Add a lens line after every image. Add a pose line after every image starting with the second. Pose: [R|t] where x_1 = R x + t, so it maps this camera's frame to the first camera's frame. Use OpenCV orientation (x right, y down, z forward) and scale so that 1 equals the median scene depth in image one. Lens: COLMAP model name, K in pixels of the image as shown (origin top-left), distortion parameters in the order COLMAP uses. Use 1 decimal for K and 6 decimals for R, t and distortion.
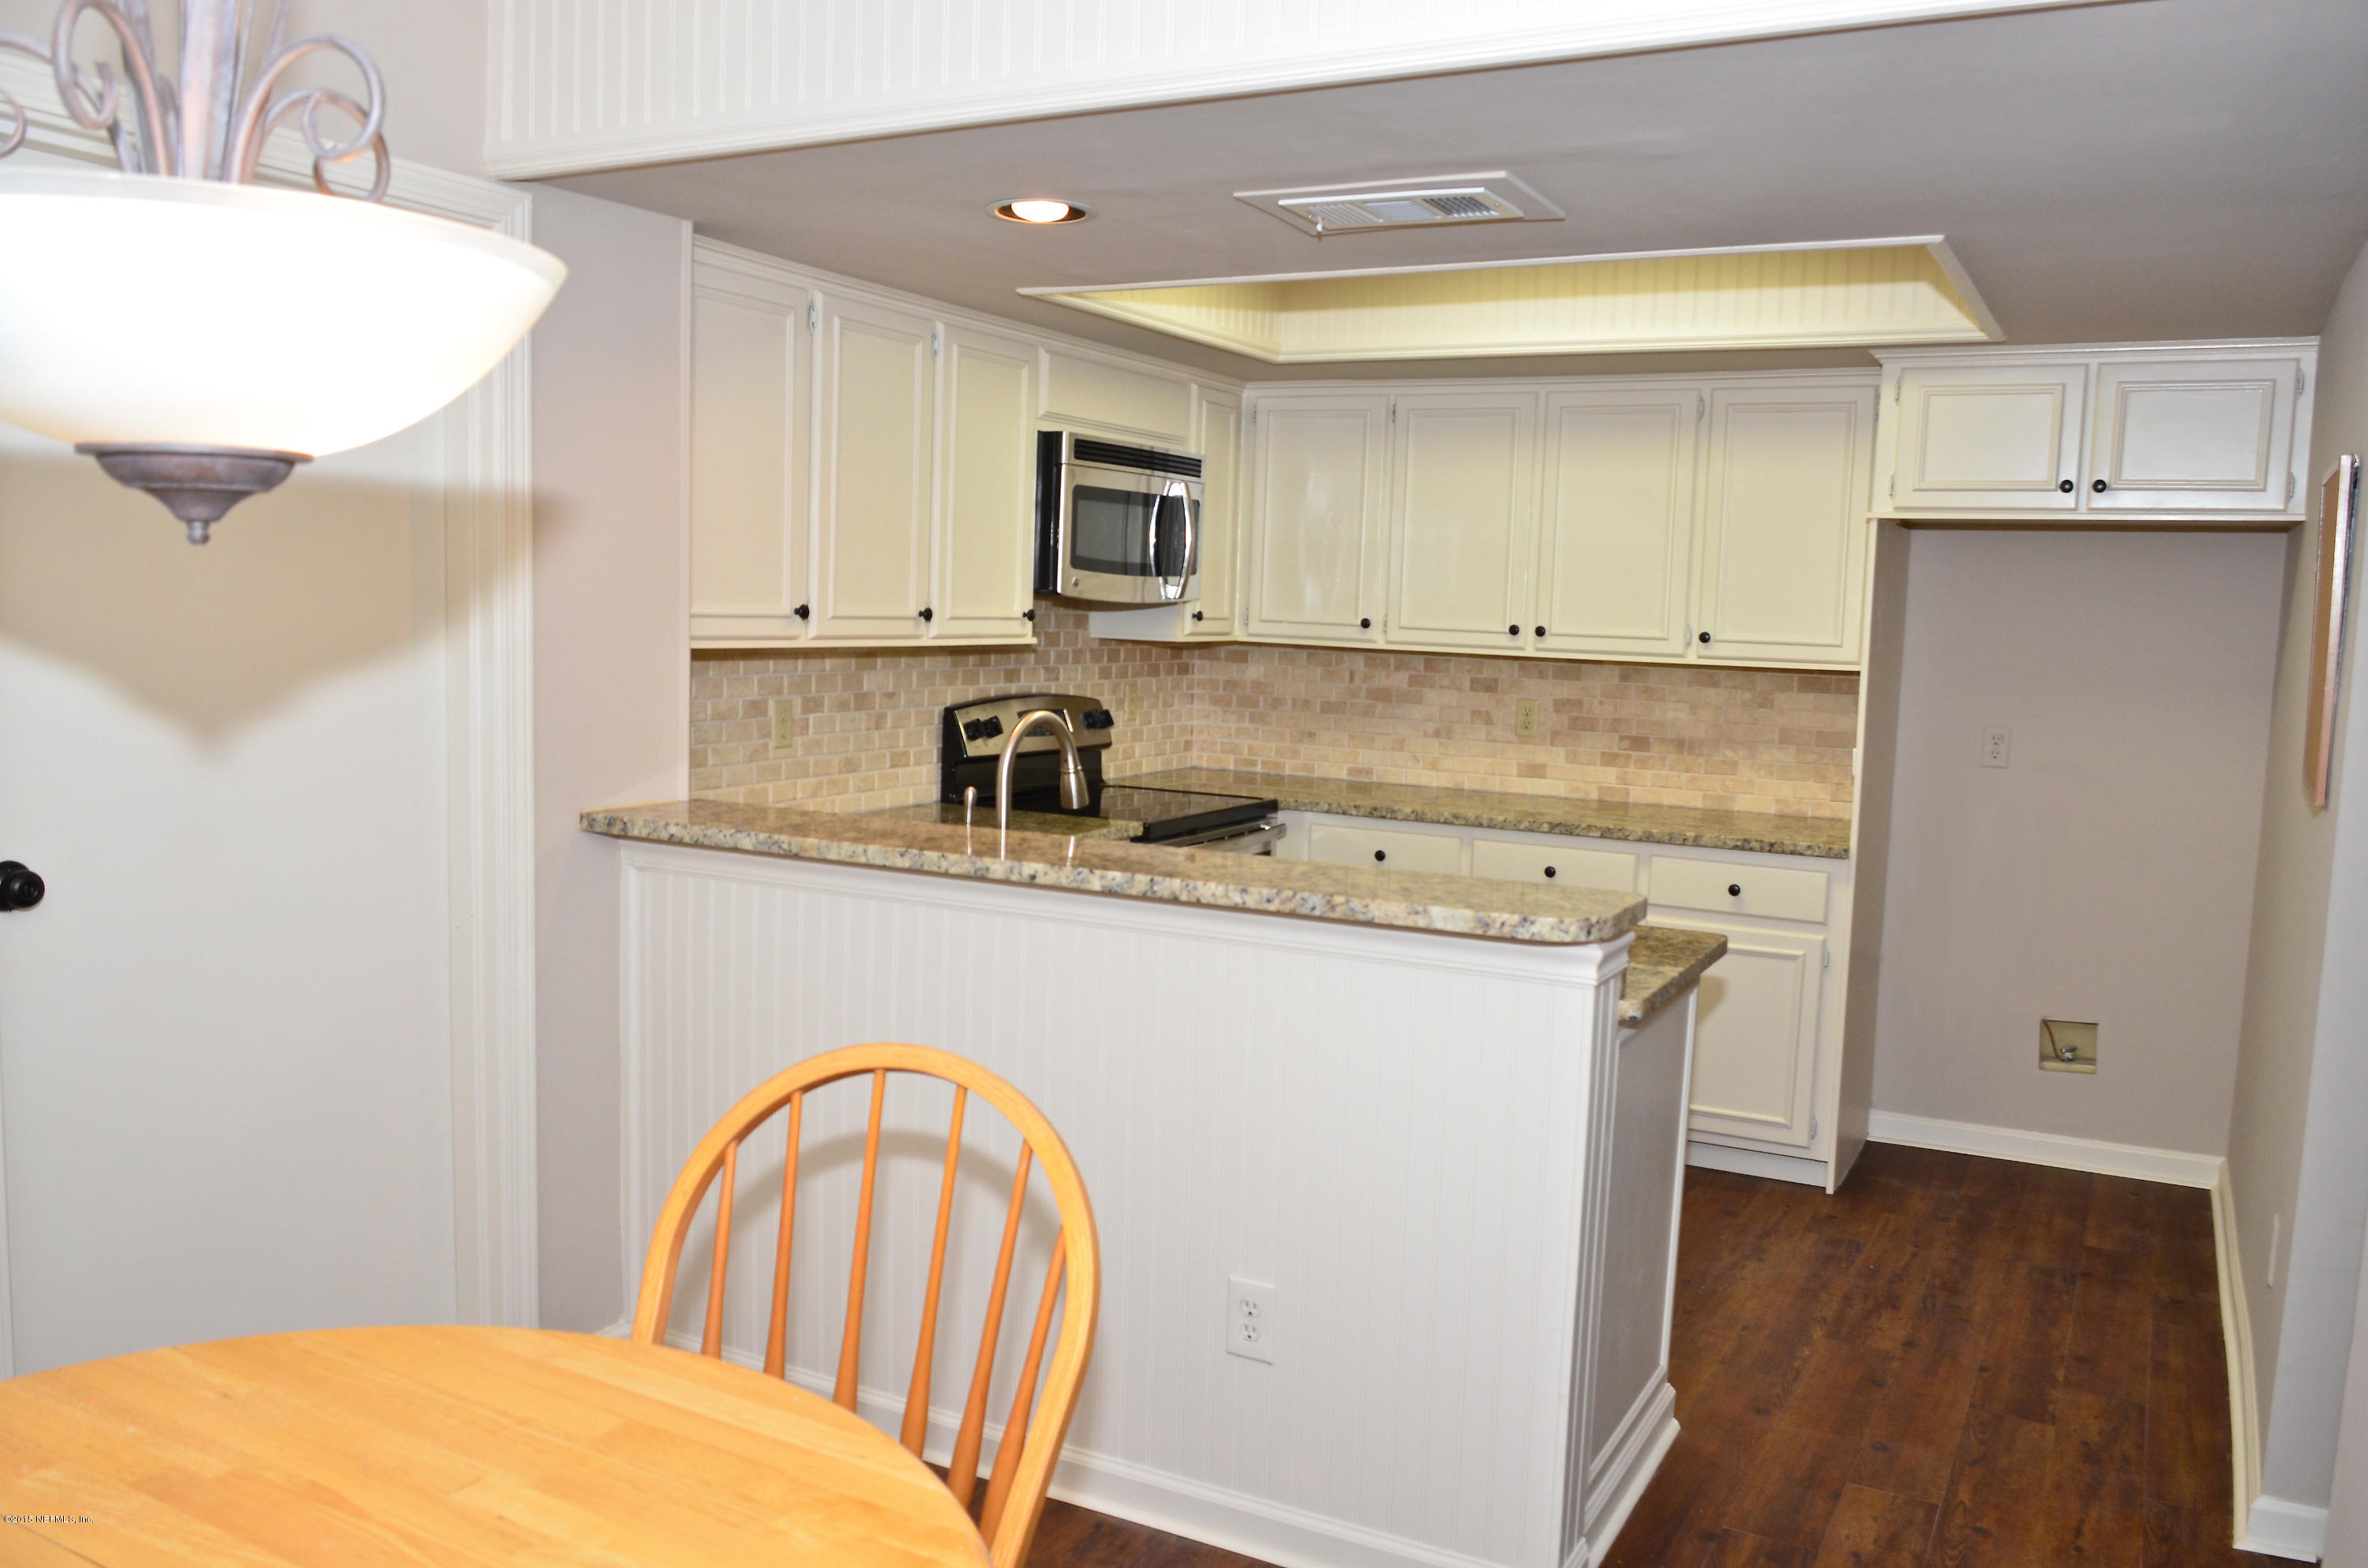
lens RADIAL K [[1814.5, 0, 1184.0], [0, 1814.5, 784.0], [0, 0, 1]] dist [-0.038896, 0.005707]
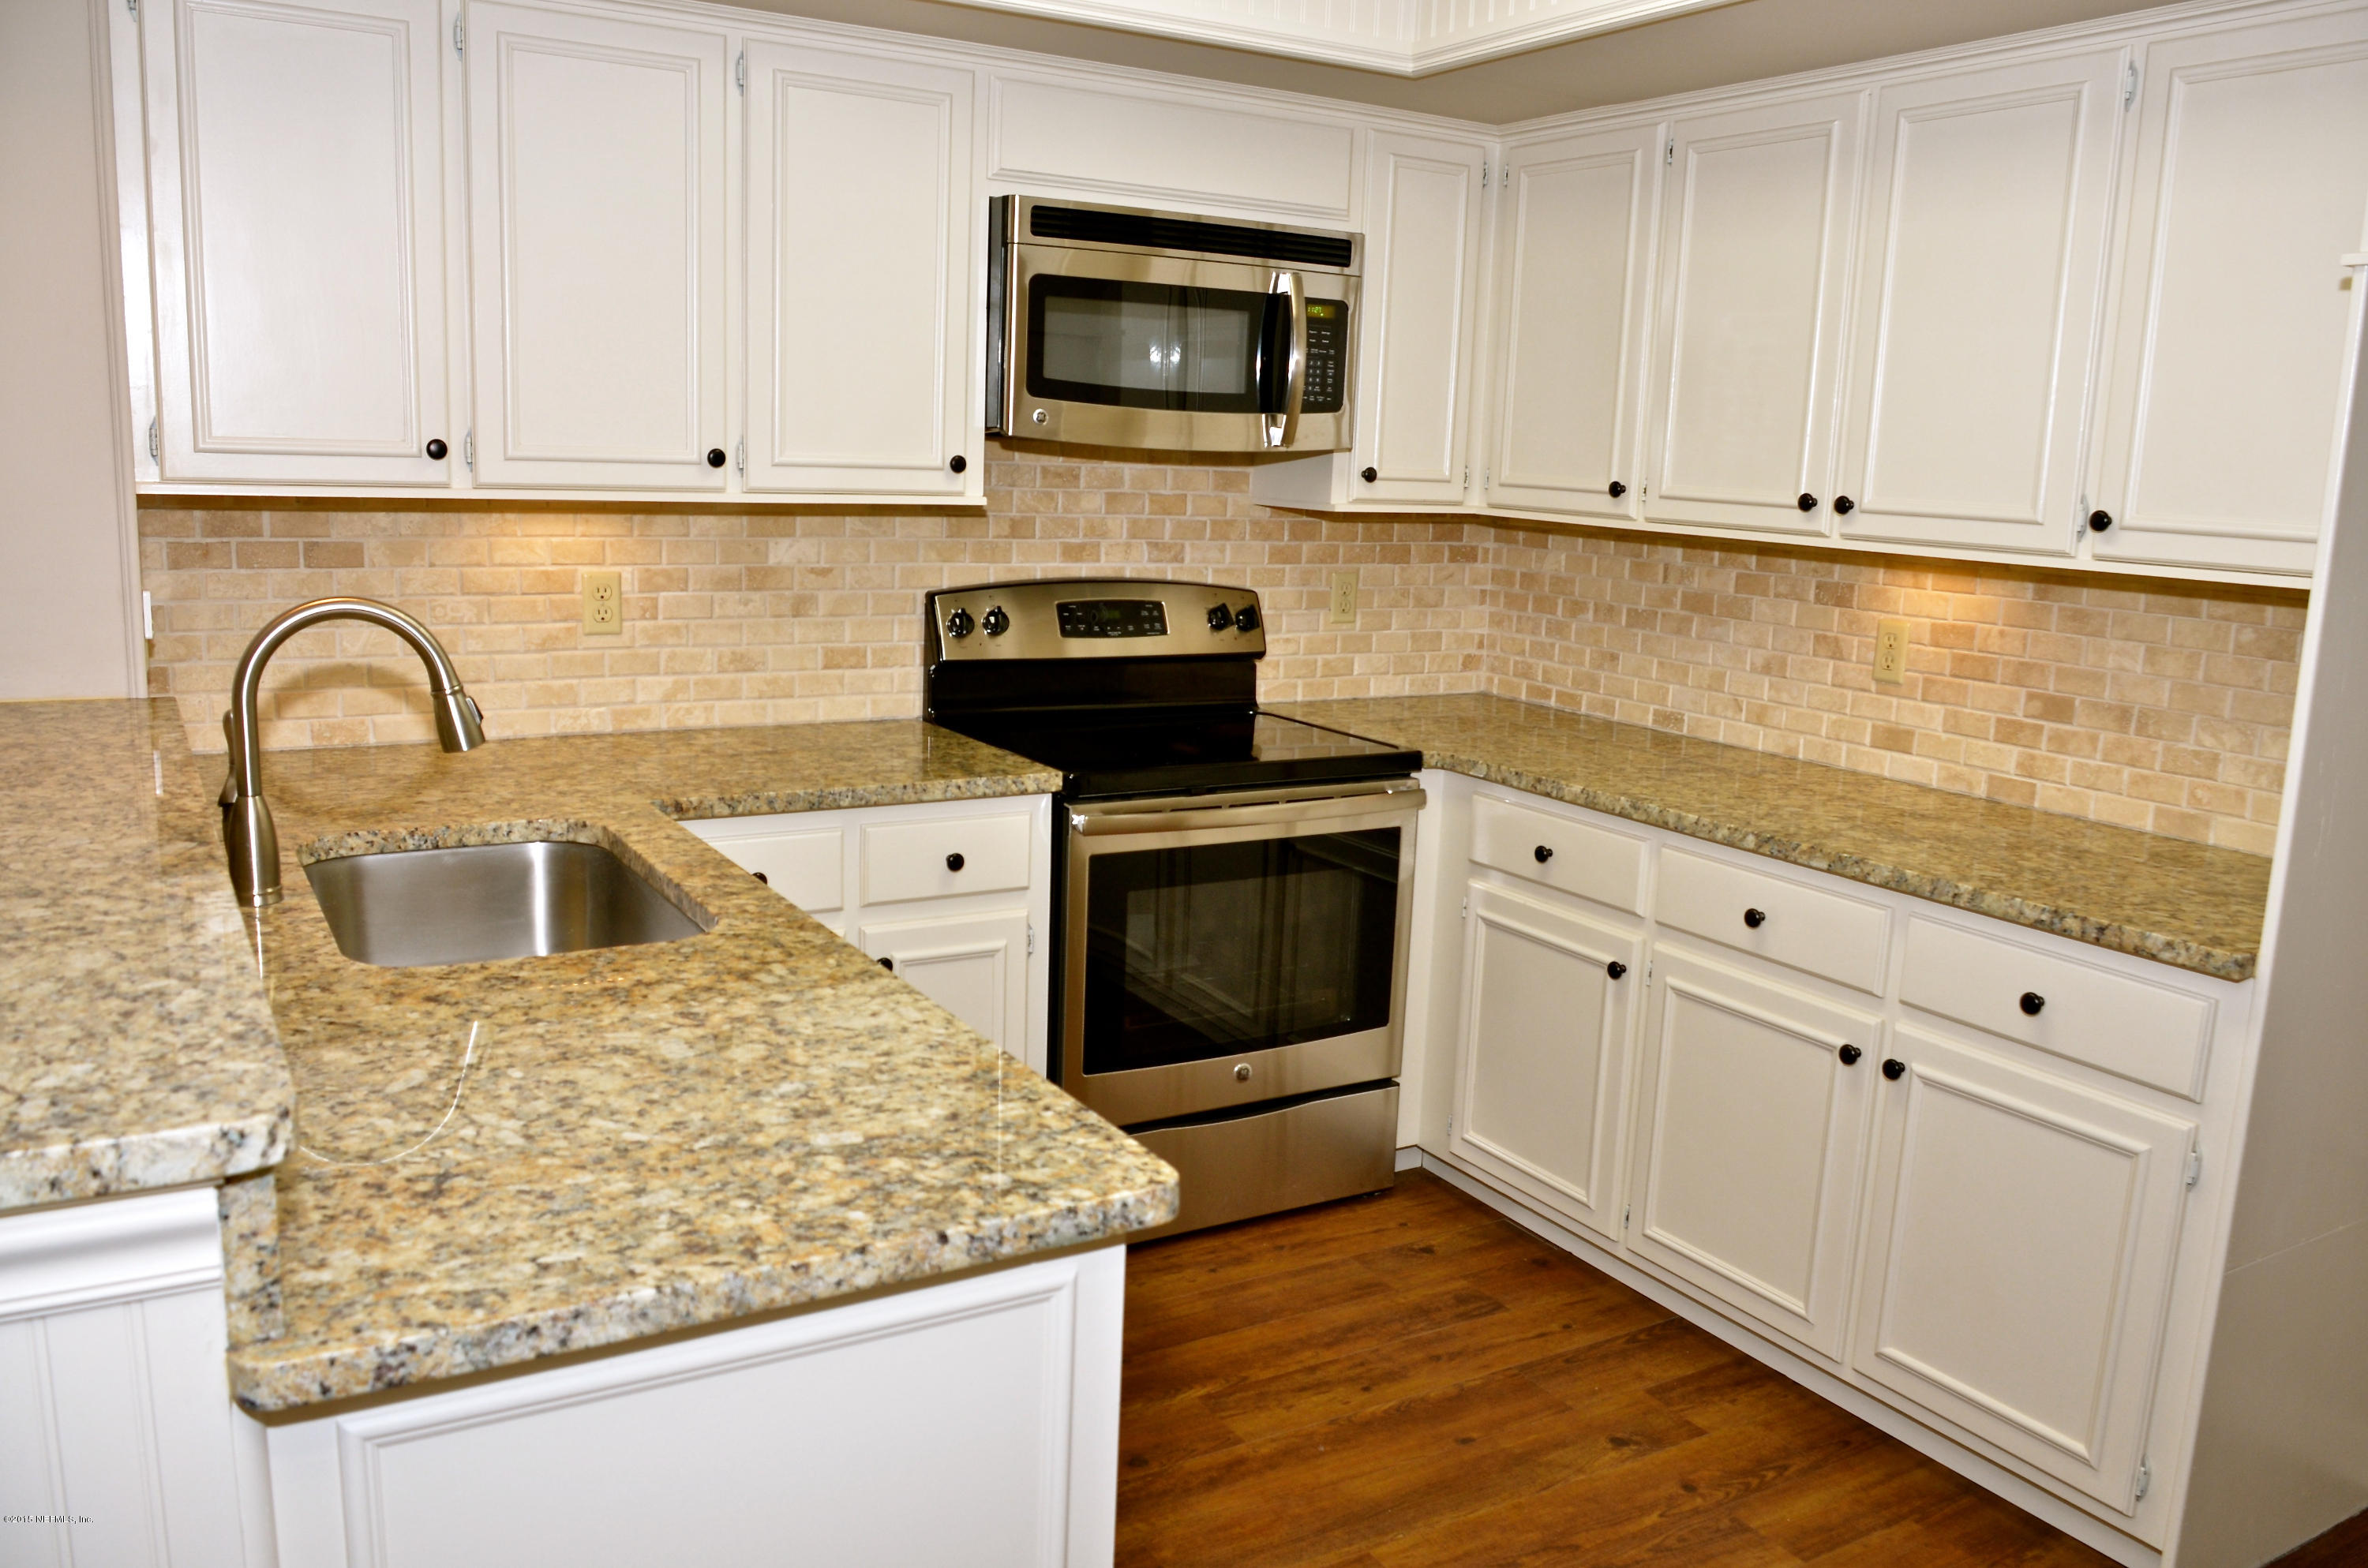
lens RADIAL K [[1799.9, 0, 1184.0], [0, 1799.9, 784.0], [0, 0, 1]] dist [-0.050661, 0.002383]
pose [[0.859754, 0.094605, -0.501869, 0.303403], [-0.062569, 0.994802, 0.080338, -0.026876], [0.506861, -0.037670, 0.861205, 0.381205]]
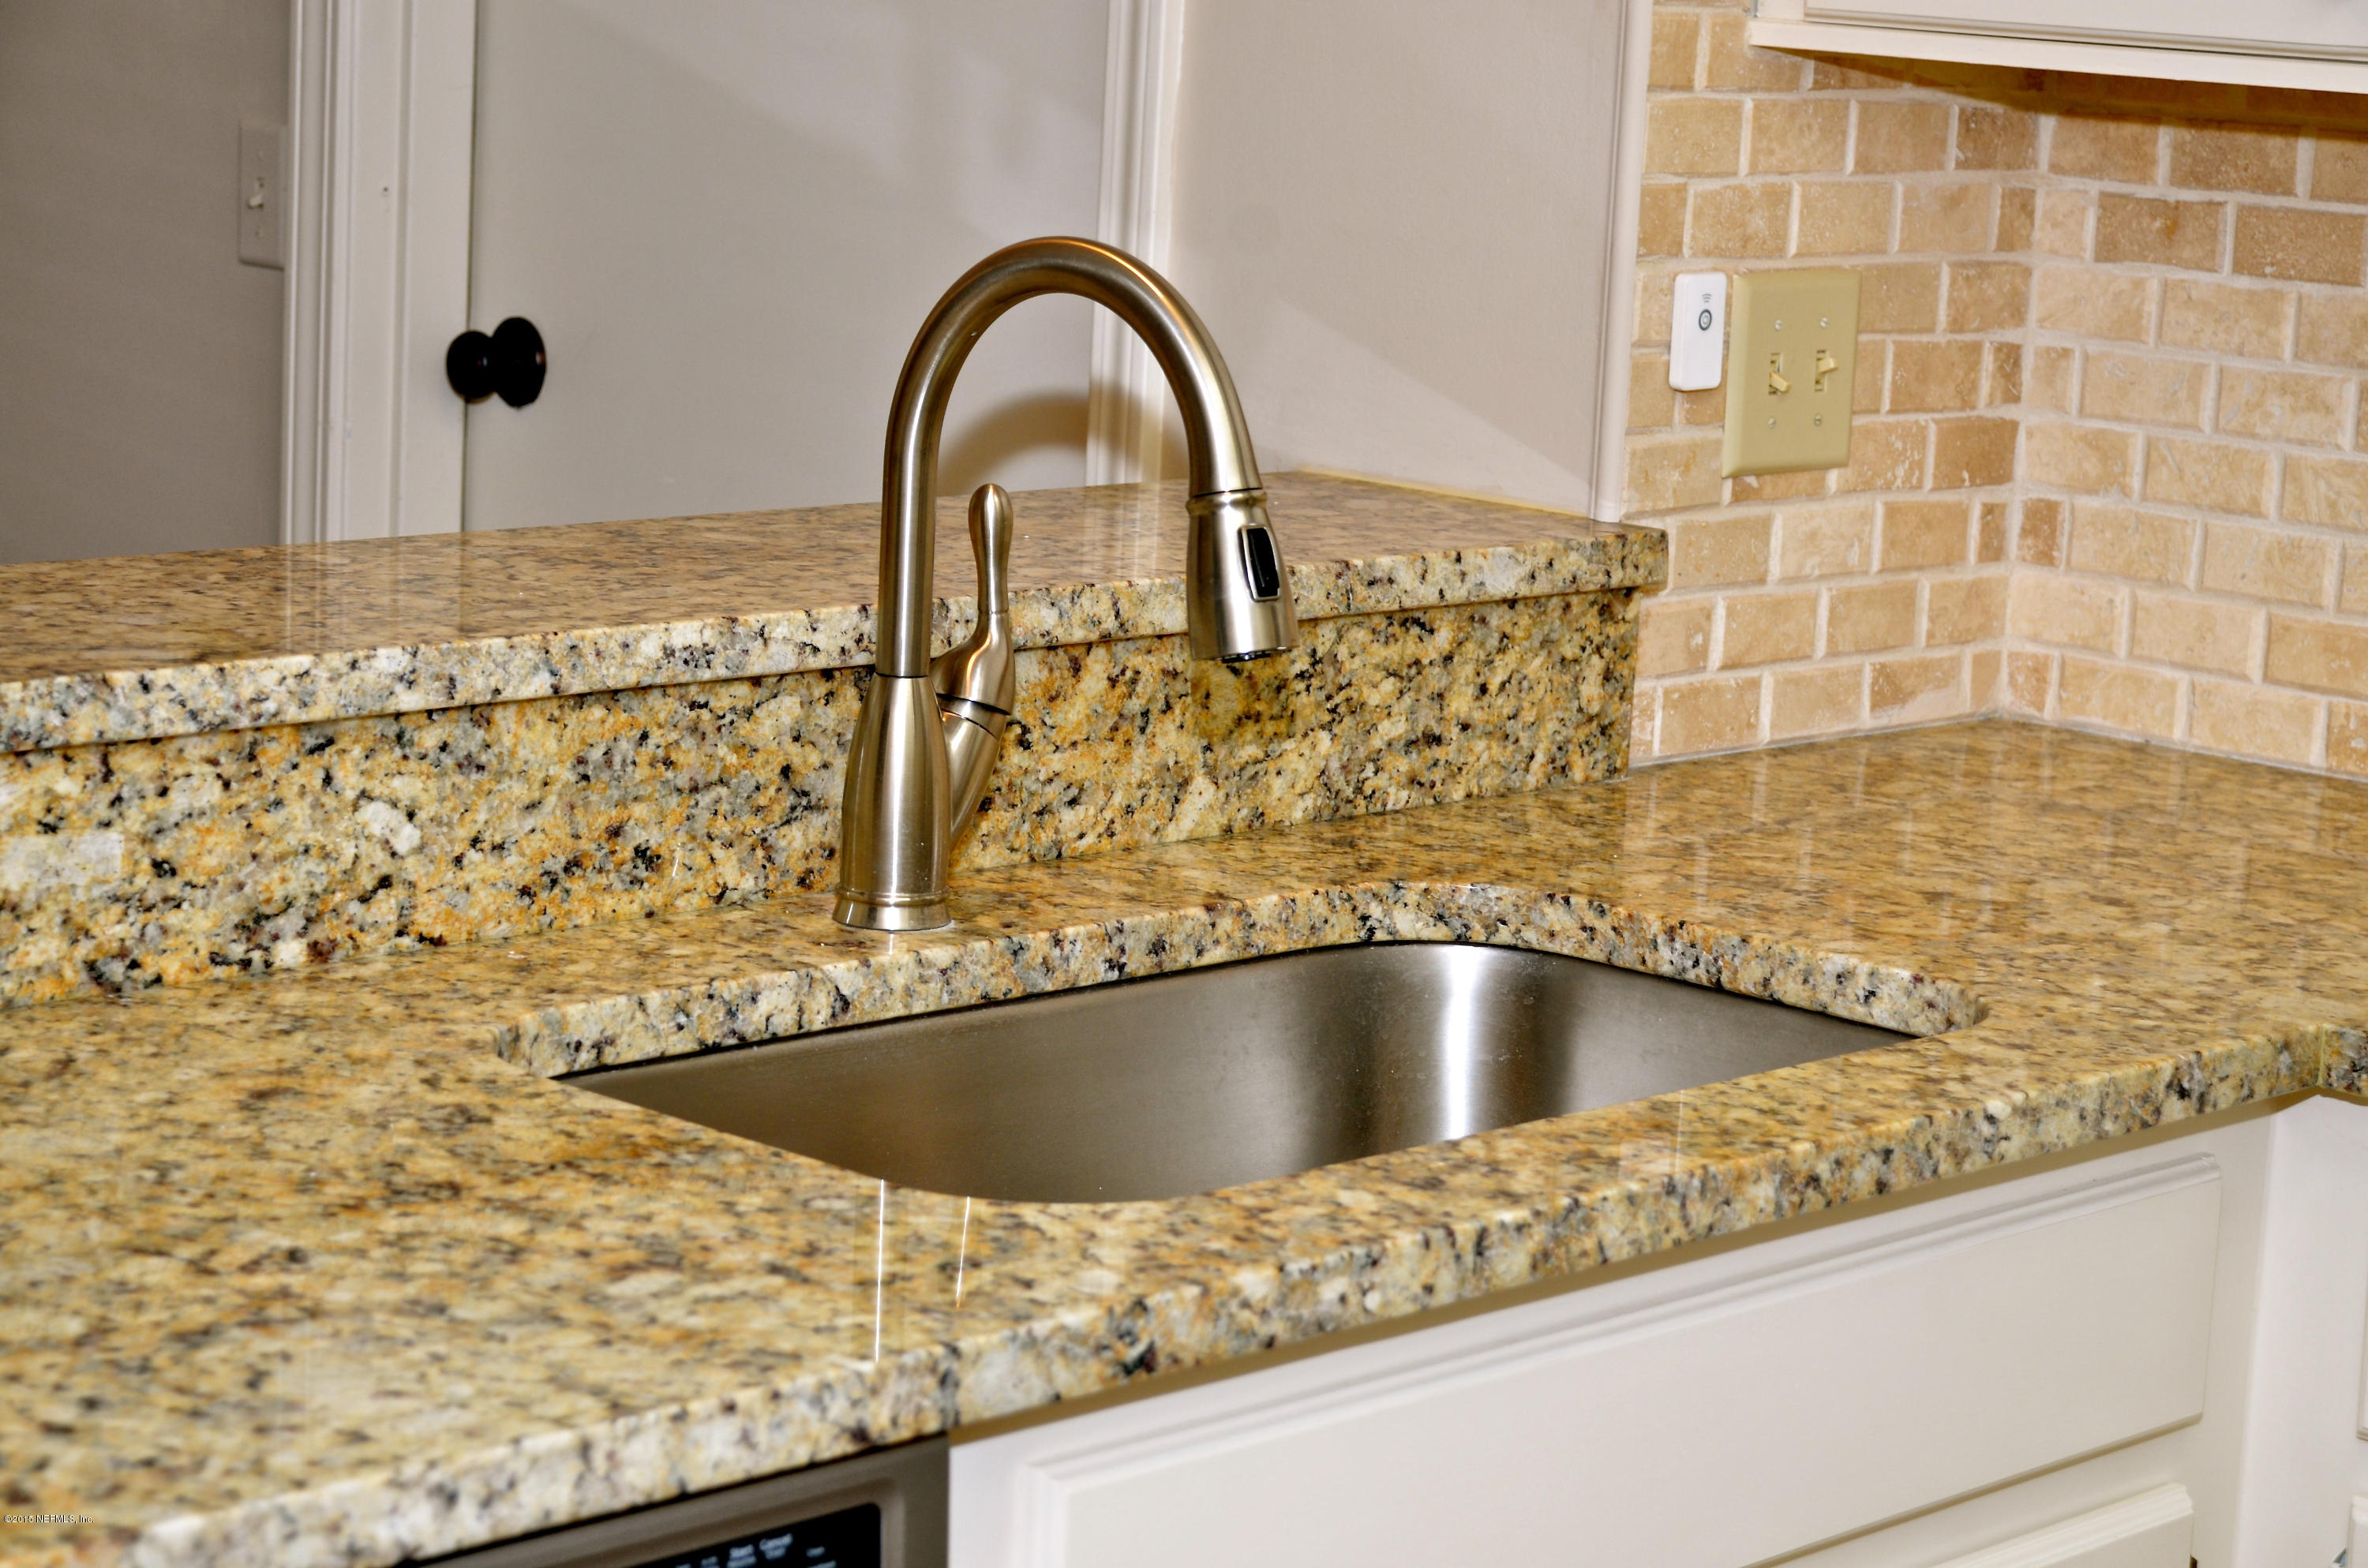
lens RADIAL K [[5131.3, 0, 1184.0], [0, 5131.3, 784.0], [0, 0, 1]] dist [-0.015111, 0.084193]
pose [[-0.271875, 0.129133, -0.953629, 0.392970], [-0.151966, 0.972761, 0.175049, -0.059760], [0.950258, 0.192511, -0.244845, 0.752831]]
